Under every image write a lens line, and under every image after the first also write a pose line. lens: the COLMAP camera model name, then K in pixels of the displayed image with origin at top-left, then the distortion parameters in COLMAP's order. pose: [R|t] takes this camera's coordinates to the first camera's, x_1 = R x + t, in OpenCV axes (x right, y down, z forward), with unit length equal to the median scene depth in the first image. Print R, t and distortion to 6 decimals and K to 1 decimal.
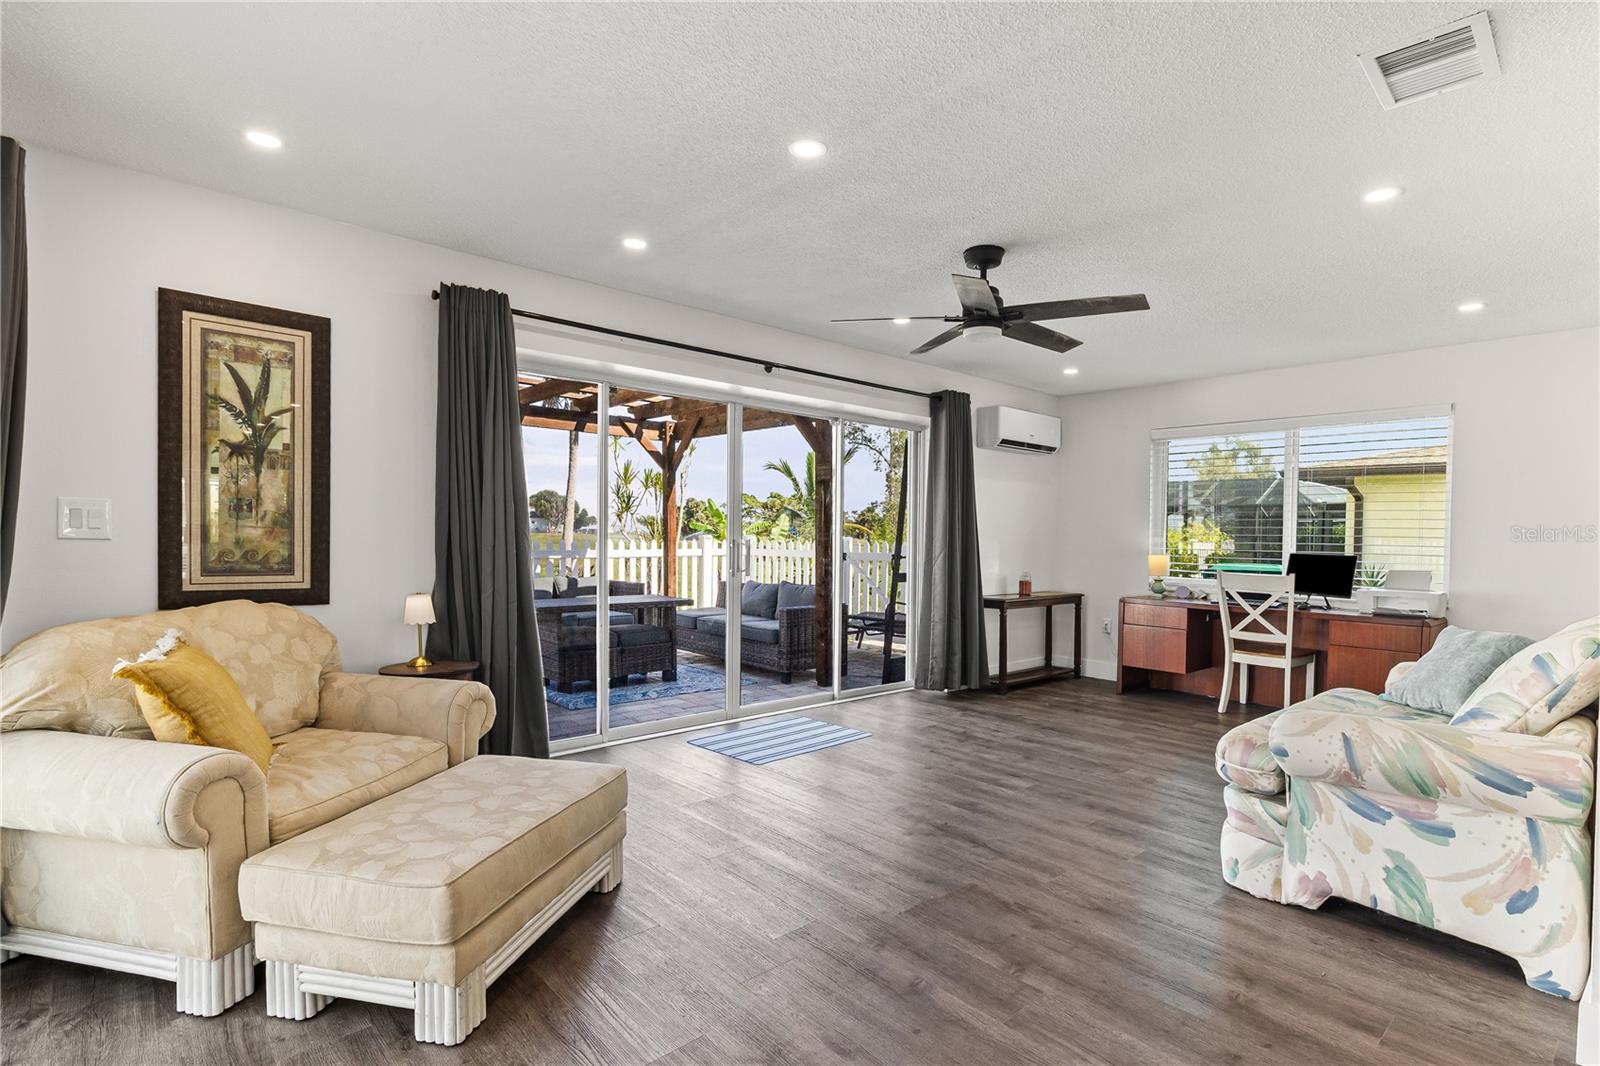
lens RADIAL K [[742.1, 0, 785.7], [0, 742.1, 548.6], [0, 0, 1]] dist [-0.000373, 0.000784]
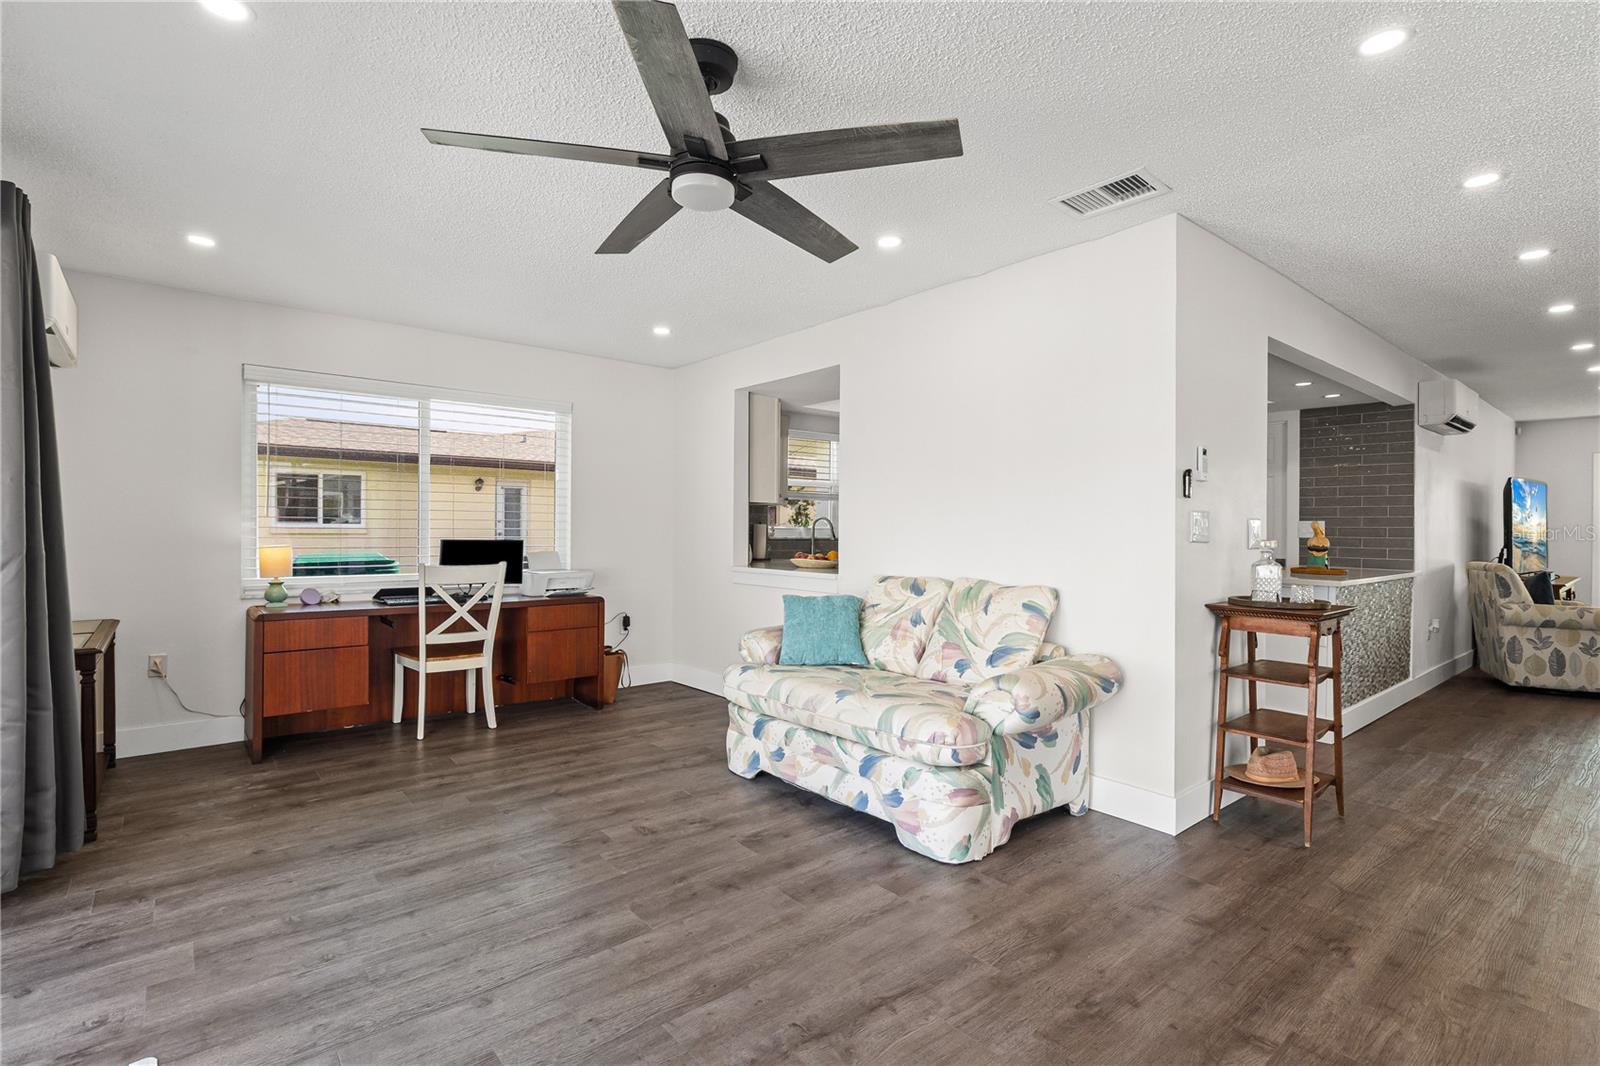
lens RADIAL K [[742.1, 0, 797.6], [0, 742.1, 525.7], [0, 0, 1]] dist [-0.000373, 0.000784]
pose [[0.028310, -0.006633, 0.999577, -0.314573], [0.010203, 0.999928, 0.006346, -0.018104], [-0.999547, 0.010019, 0.028376, 0.863636]]
